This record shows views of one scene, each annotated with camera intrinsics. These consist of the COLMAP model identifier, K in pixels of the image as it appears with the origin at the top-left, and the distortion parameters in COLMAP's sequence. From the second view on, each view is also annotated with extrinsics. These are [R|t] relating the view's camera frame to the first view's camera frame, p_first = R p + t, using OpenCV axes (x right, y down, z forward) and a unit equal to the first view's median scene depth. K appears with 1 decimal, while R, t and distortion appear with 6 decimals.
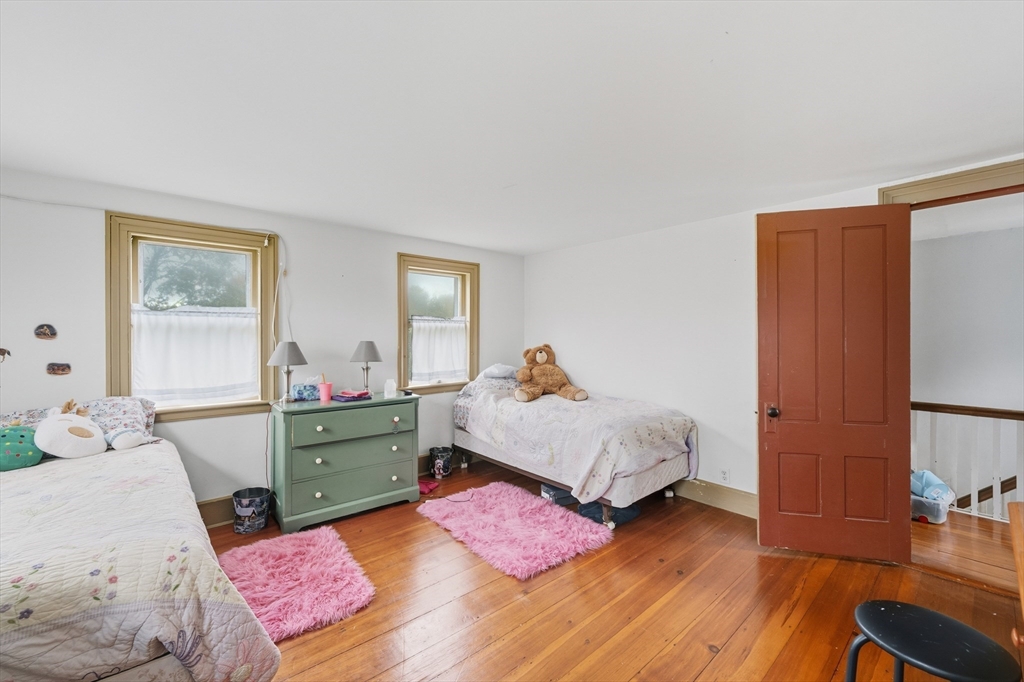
lens RADIAL K [[407.9, 0, 507.7], [0, 407.9, 337.0], [0, 0, 1]] dist [-0.000627, -0.000038]
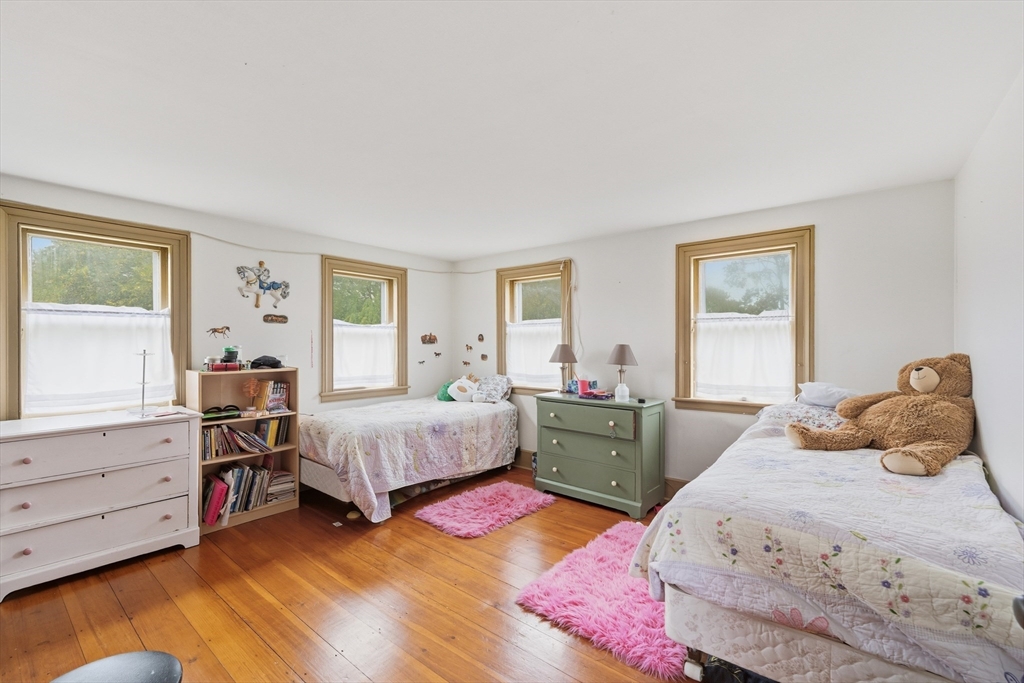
lens RADIAL K [[428.2, 0, 512.0], [0, 428.2, 341.5], [0, 0, 1]] dist [-0.001287, -0.000027]
pose [[0.197430, 0.000103, -0.980317, 0.770498], [0.002723, 0.999996, 0.000654, 0.002062], [0.980313, -0.002799, 0.197429, 0.621279]]
